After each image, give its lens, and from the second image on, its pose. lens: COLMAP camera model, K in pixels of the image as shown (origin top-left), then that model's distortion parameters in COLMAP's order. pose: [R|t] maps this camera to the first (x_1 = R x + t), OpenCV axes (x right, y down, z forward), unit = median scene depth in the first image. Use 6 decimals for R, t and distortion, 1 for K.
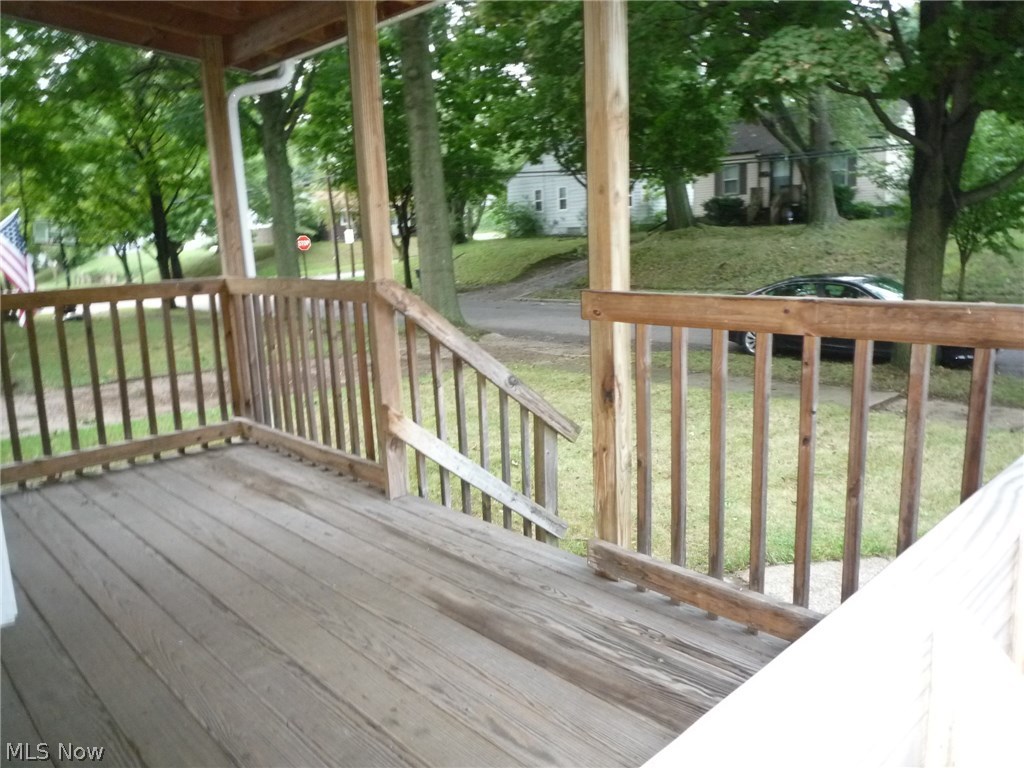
lens RADIAL K [[747.9, 0, 512.0], [0, 747.9, 384.0], [0, 0, 1]] dist [0.003622, -0.000327]
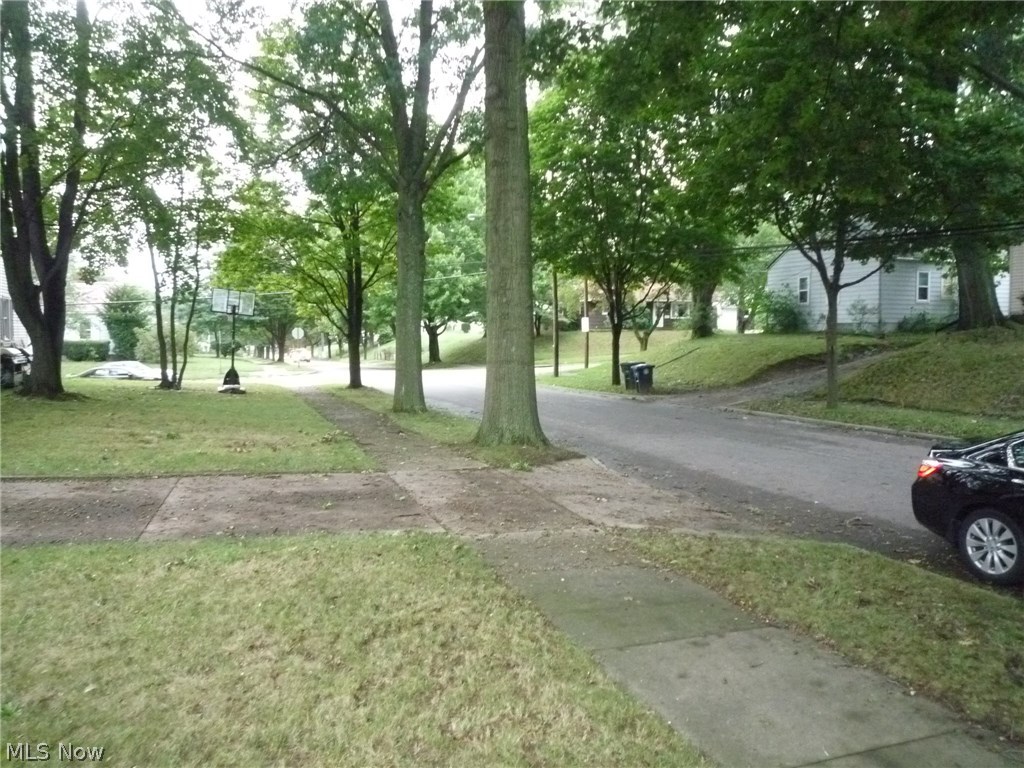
lens RADIAL K [[782.2, 0, 512.0], [0, 782.2, 384.0], [0, 0, 1]] dist [-0.005367, -0.003470]
pose [[0.930975, 0.067451, -0.358797, 0.057263], [-0.111672, 0.988292, -0.103965, -0.019383], [0.347583, 0.136857, 0.927608, 0.113607]]
